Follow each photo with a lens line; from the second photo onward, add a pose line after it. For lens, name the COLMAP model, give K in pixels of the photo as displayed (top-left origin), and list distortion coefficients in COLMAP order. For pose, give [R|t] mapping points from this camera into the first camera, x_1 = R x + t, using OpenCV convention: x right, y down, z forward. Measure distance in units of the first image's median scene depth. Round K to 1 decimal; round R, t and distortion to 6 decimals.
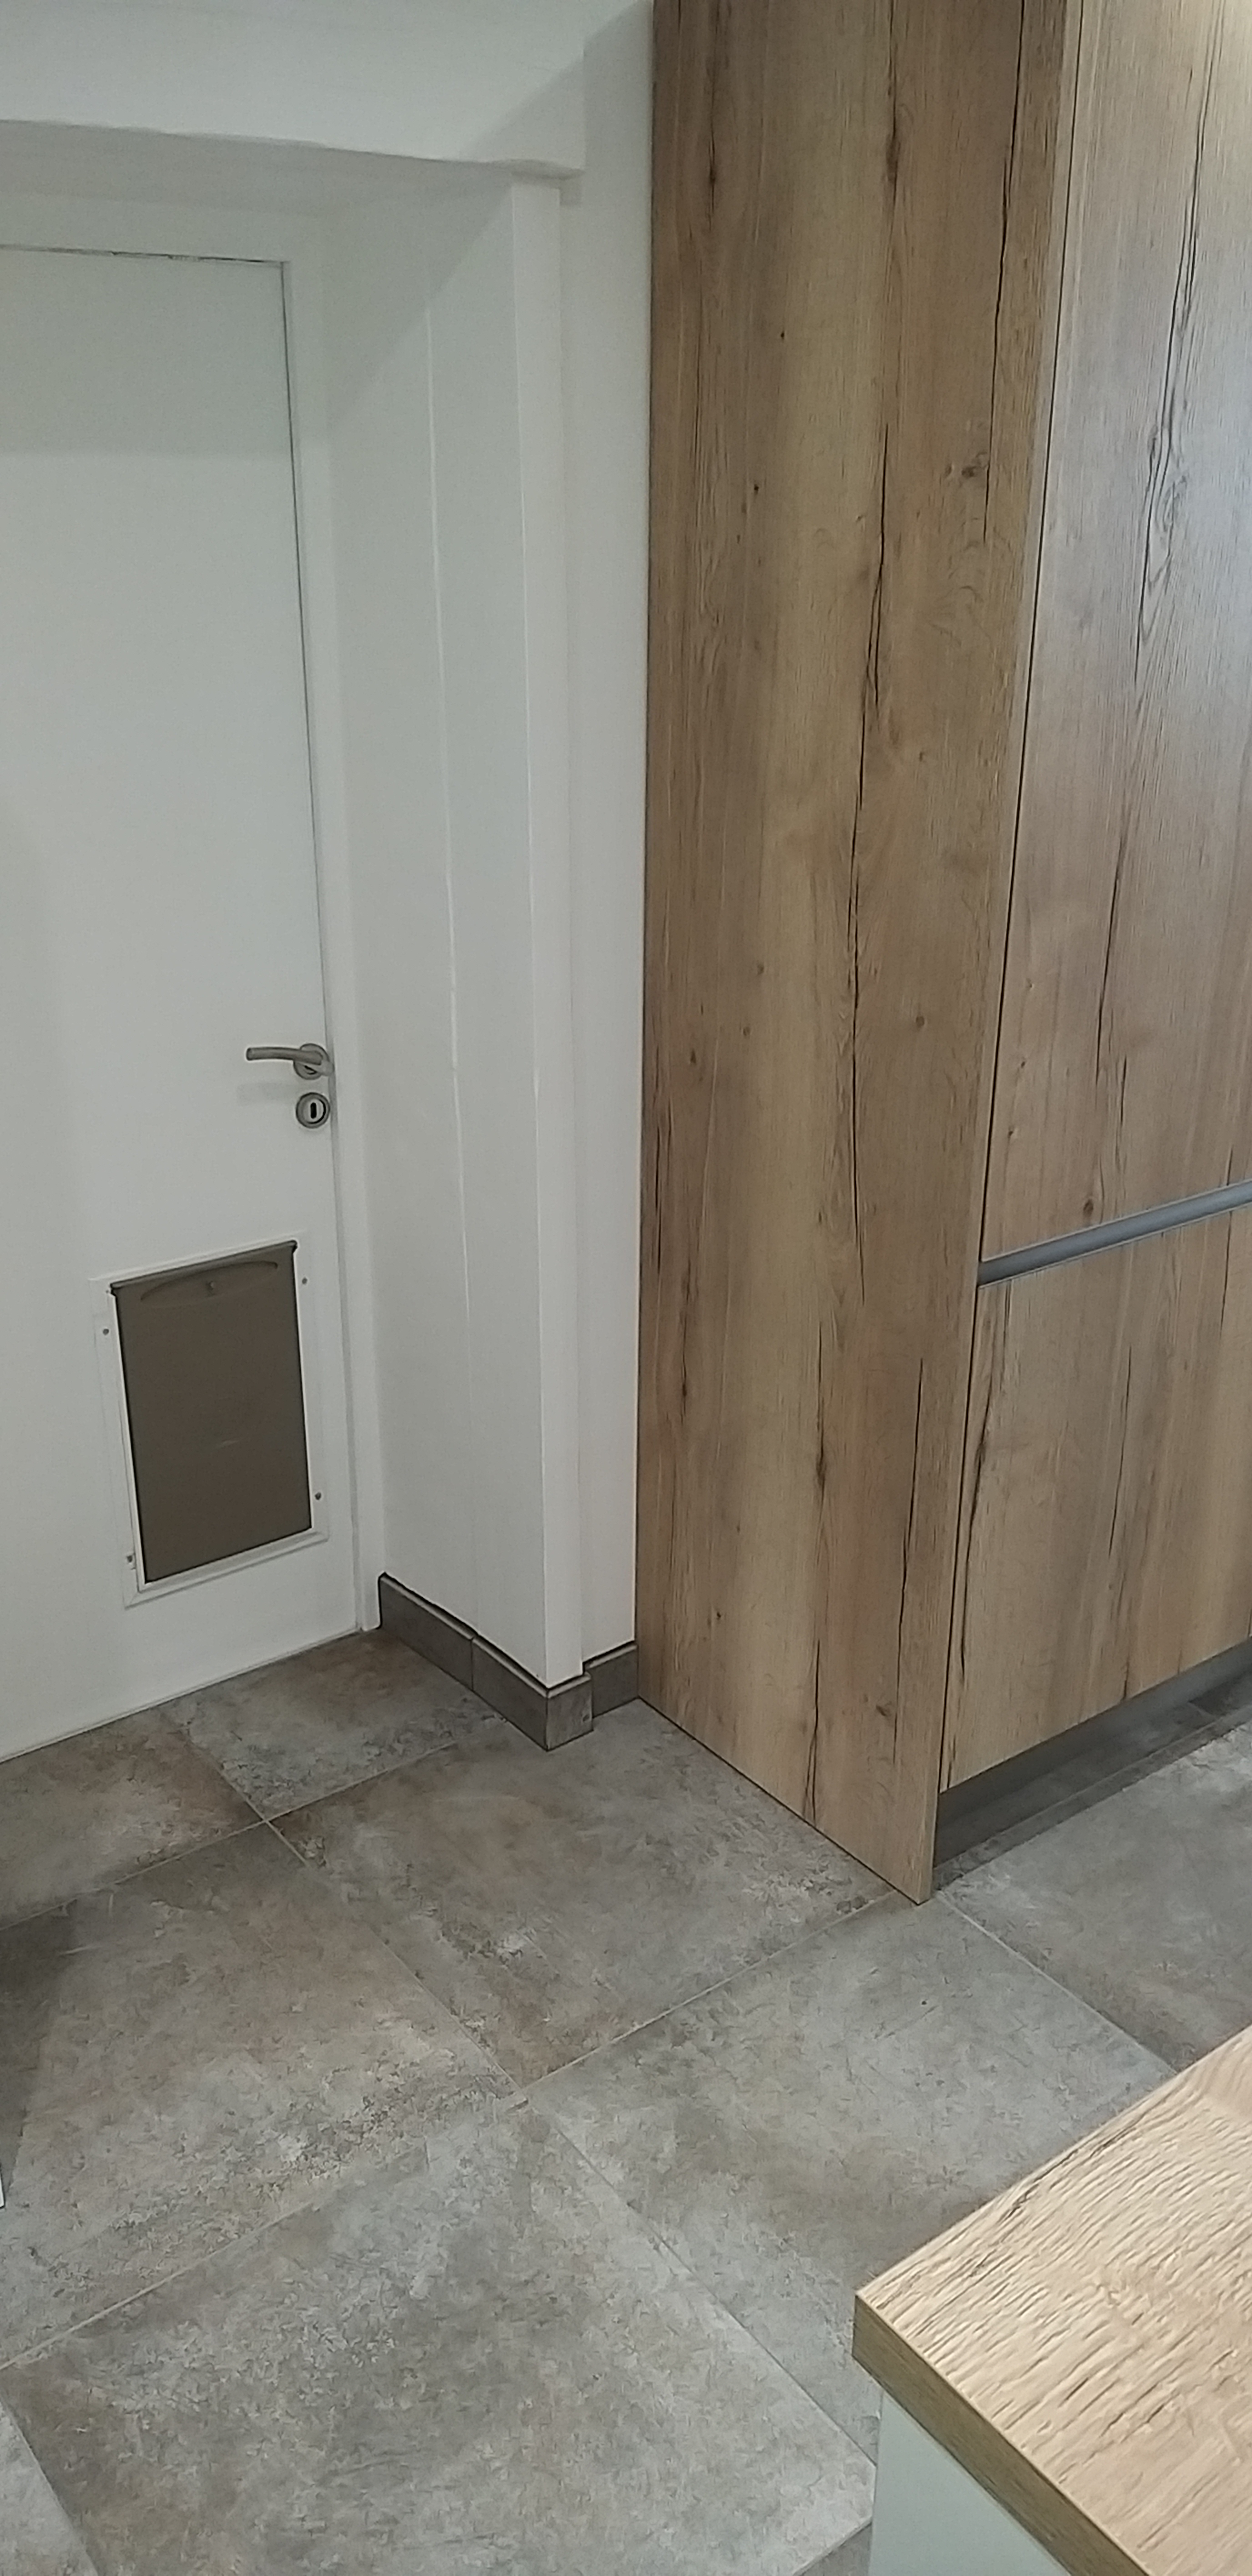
lens RADIAL K [[2035.9, 0, 625.6], [0, 2035.9, 1288.7], [0, 0, 1]] dist [-0.001052, -0.022039]
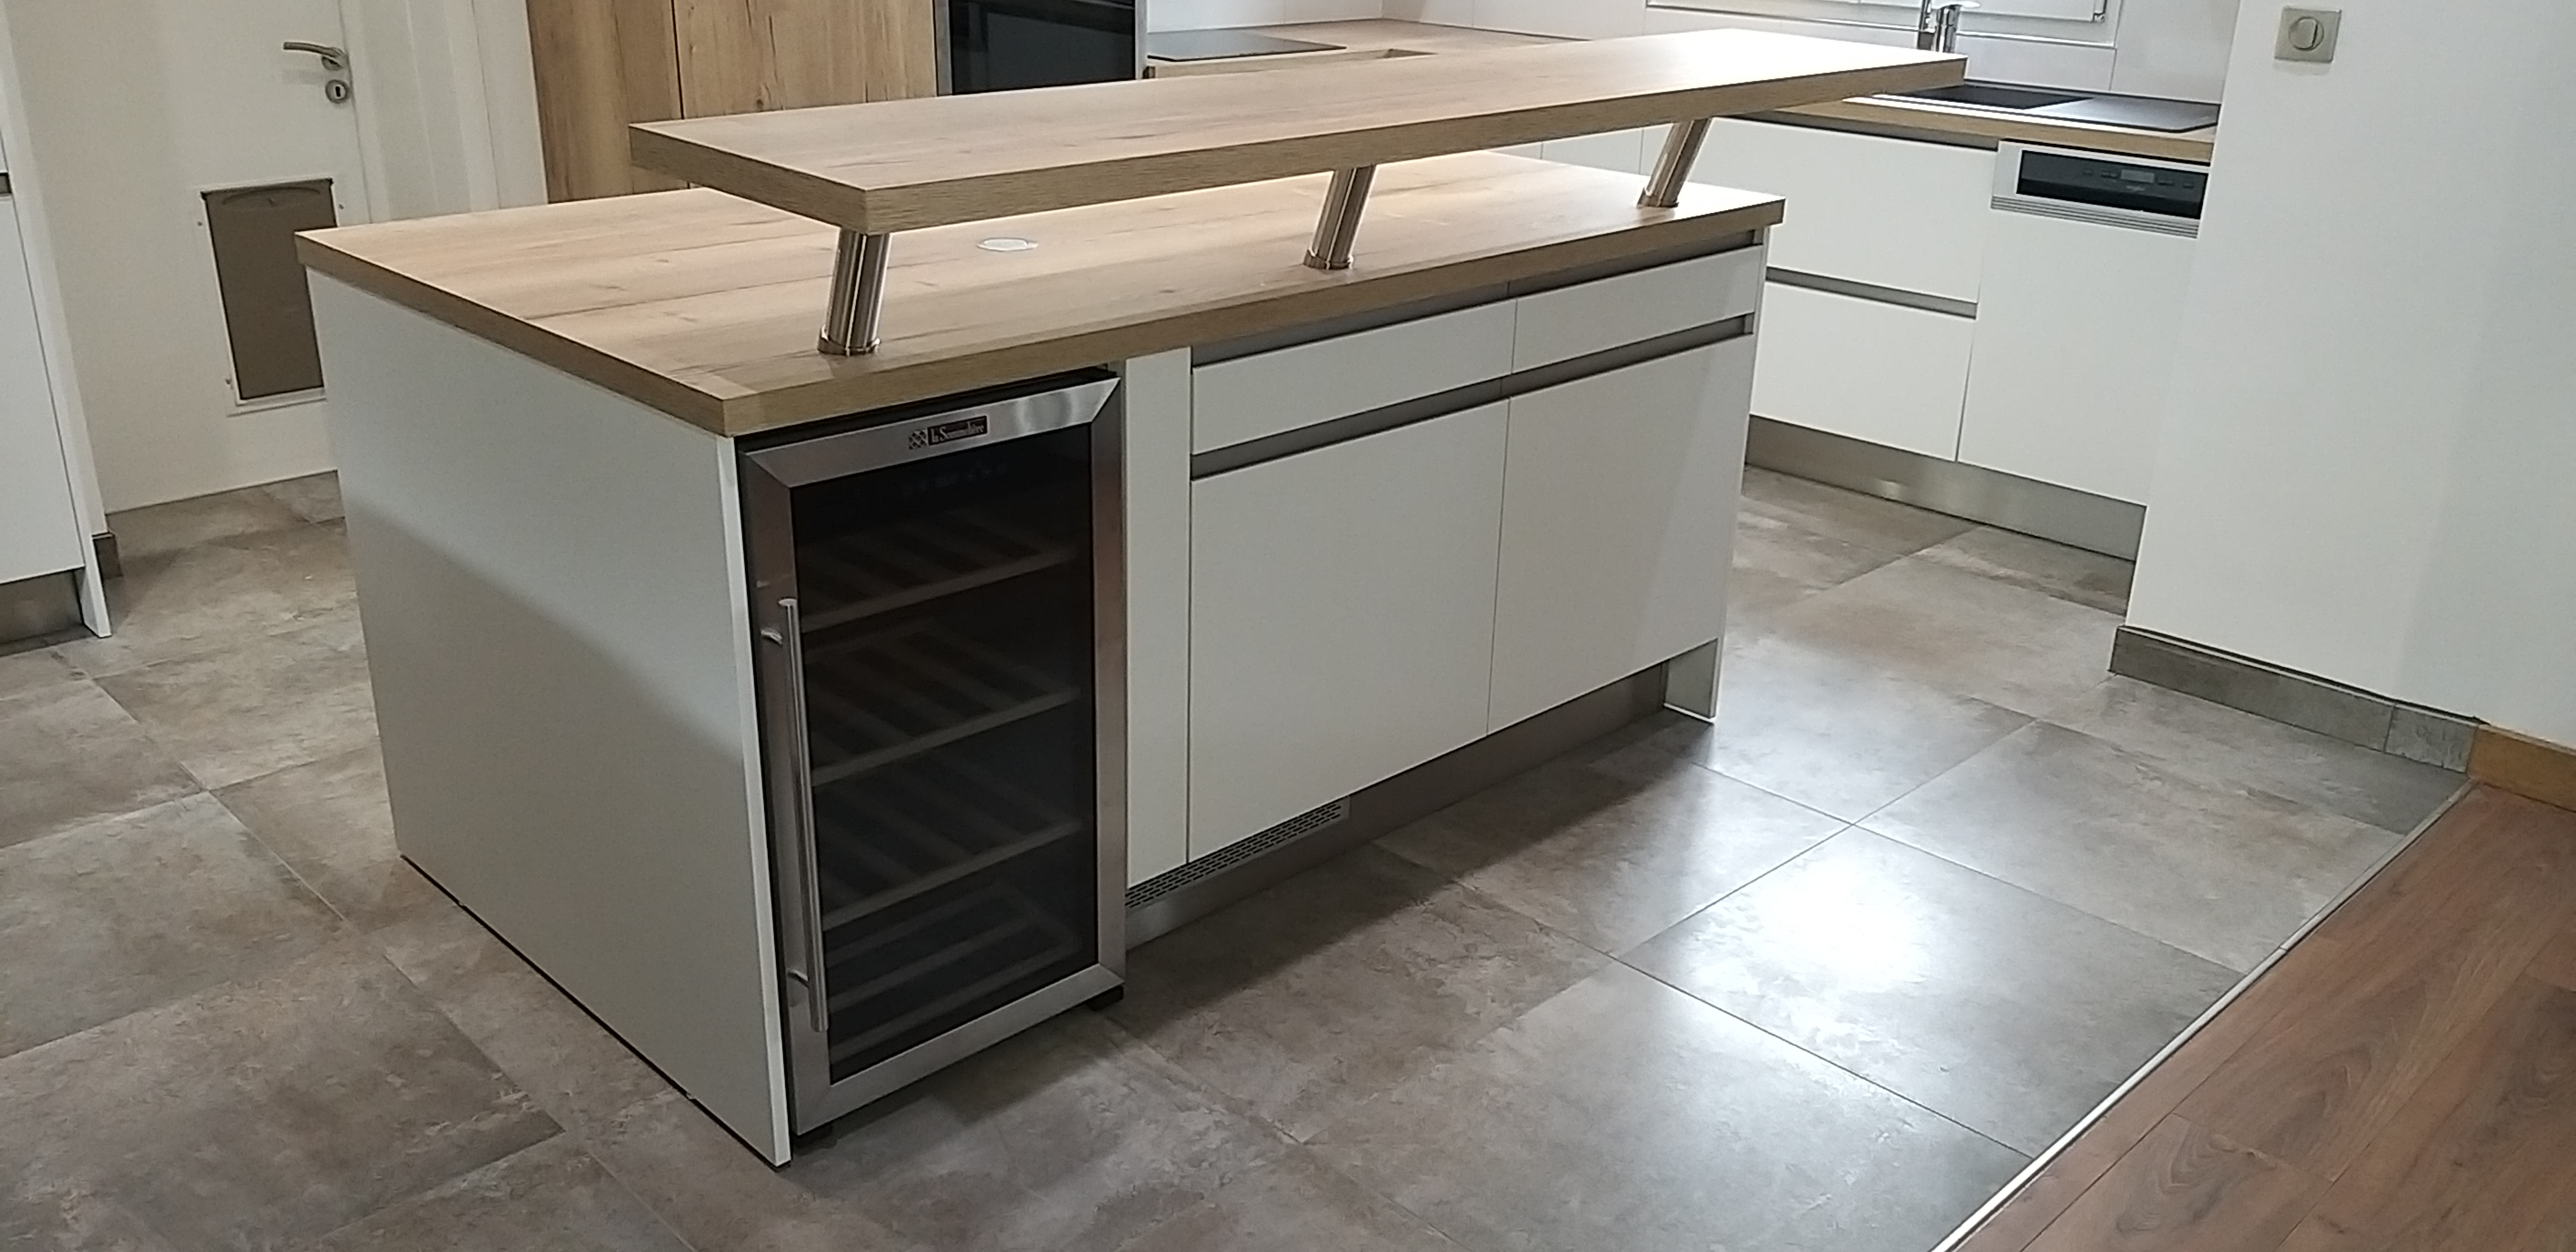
lens RADIAL K [[2017.8, 0, 1279.8], [0, 2017.8, 600.5], [0, 0, 1]] dist [0.040820, -0.084623]
pose [[0.990707, -0.034847, 0.131477, 0.426877], [0.036061, 0.999326, -0.006869, 0.418951], [-0.131149, 0.011546, 0.991295, -0.801312]]
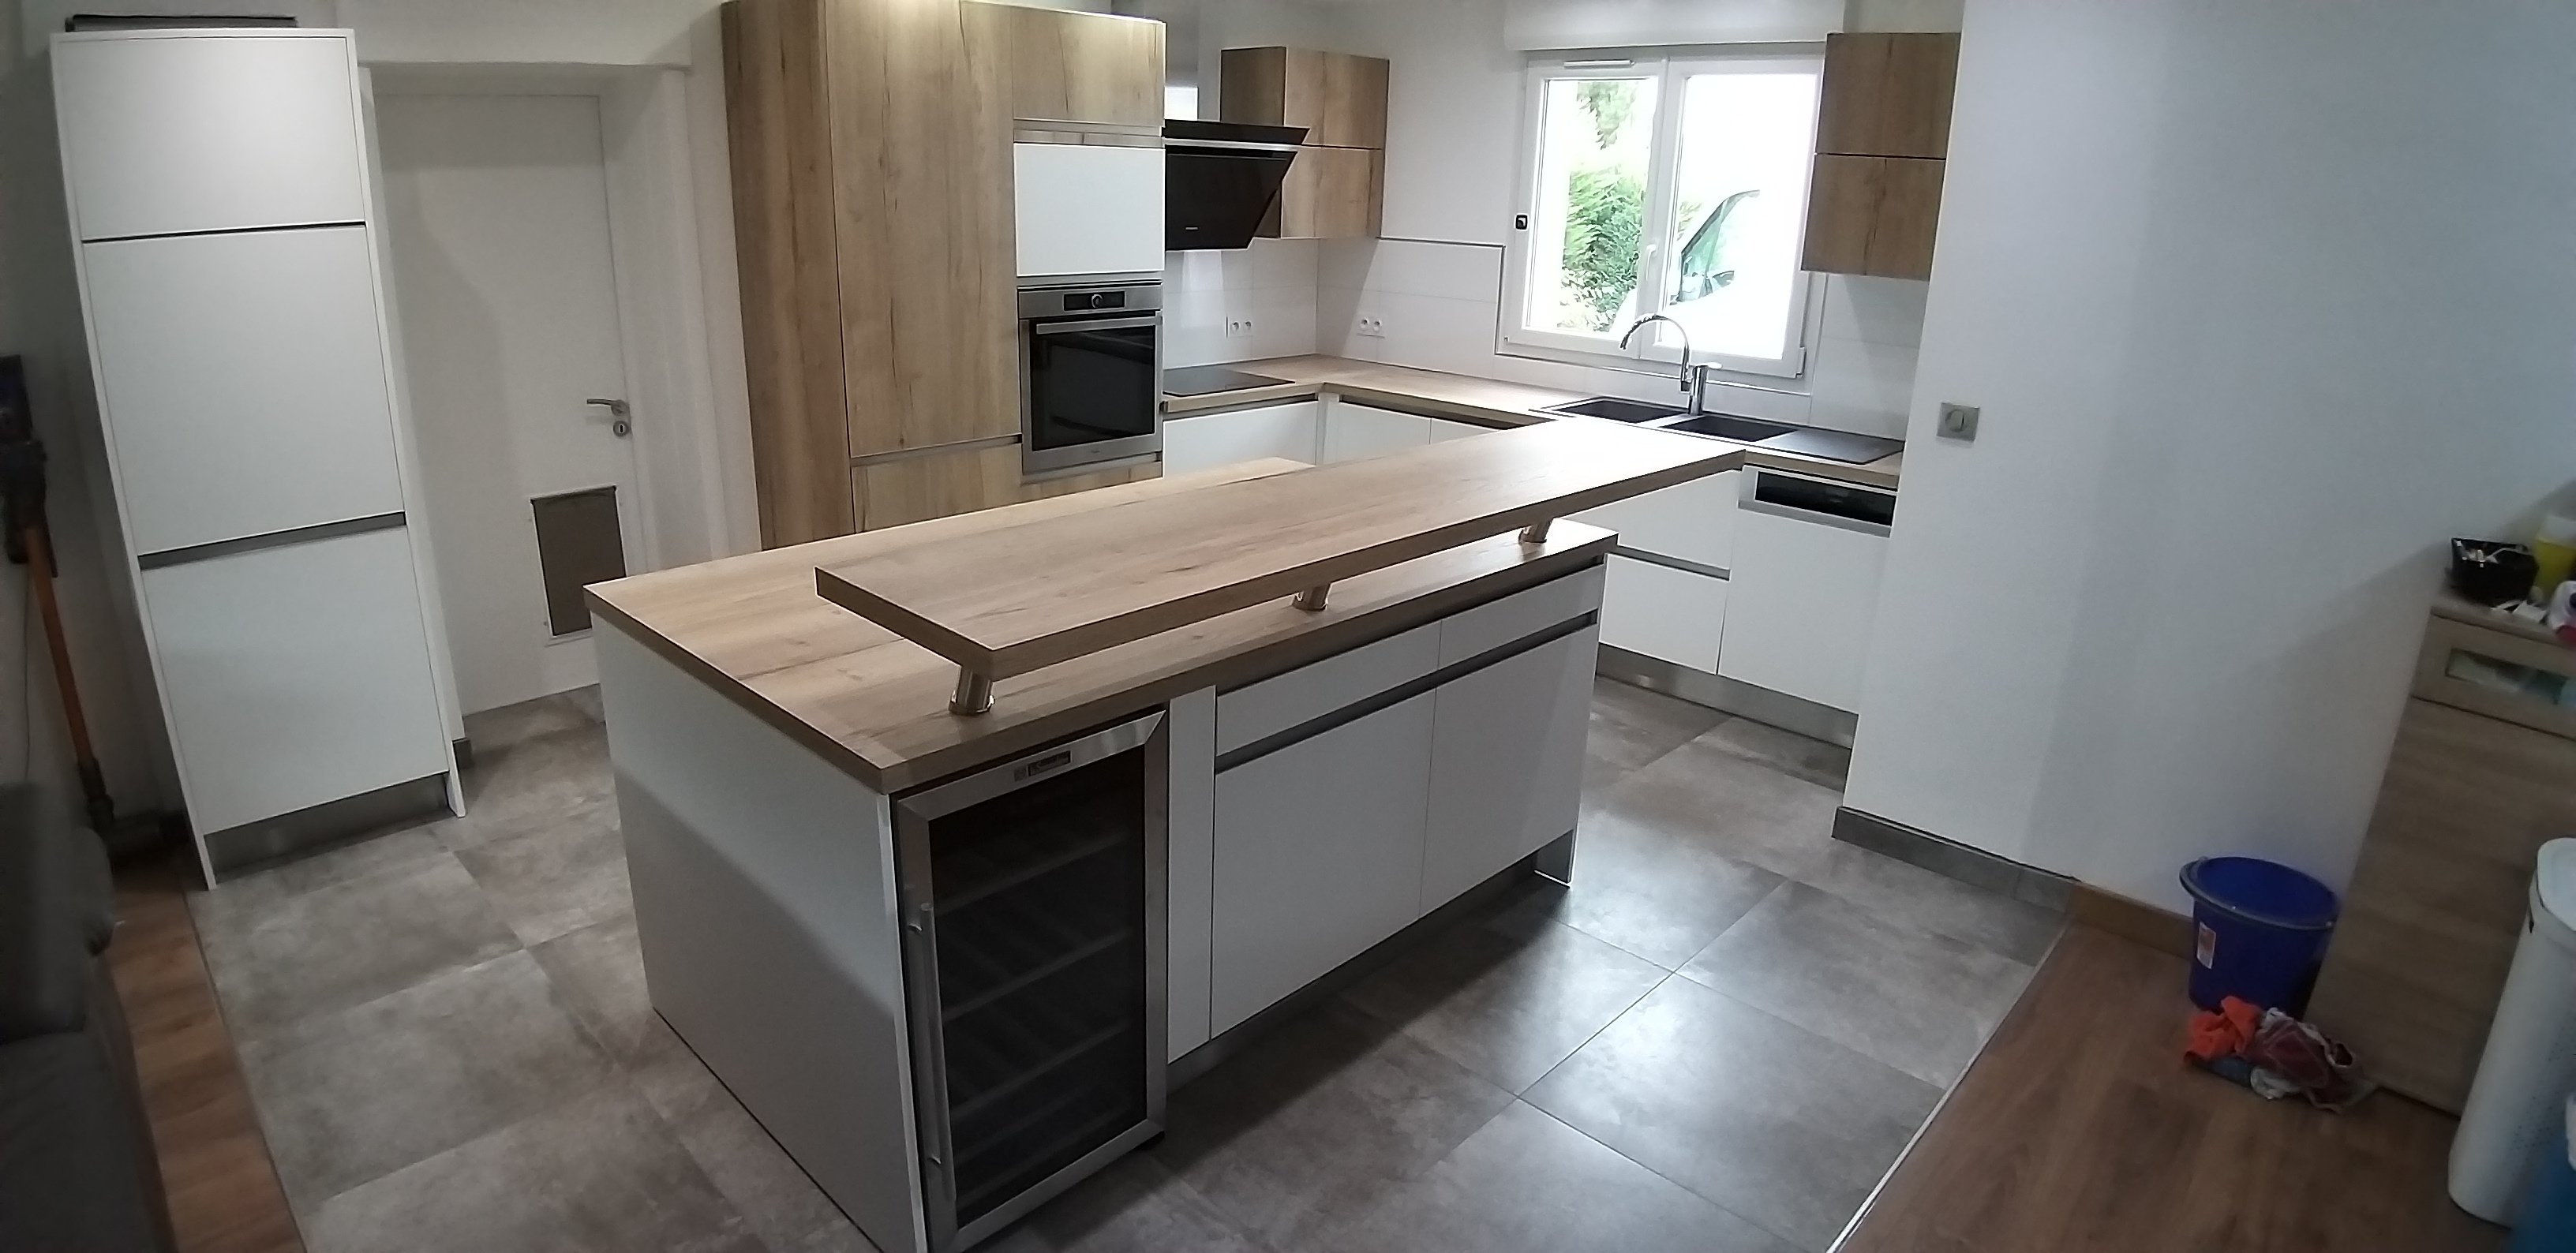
lens RADIAL K [[1333.5, 0, 1232.4], [0, 1333.5, 586.7], [0, 0, 1]] dist [-0.103636, -0.009788]
pose [[0.989928, -0.030057, 0.138345, 0.406058], [0.040259, 0.996624, -0.071546, 0.280832], [-0.135728, 0.076395, 0.987796, -0.701176]]
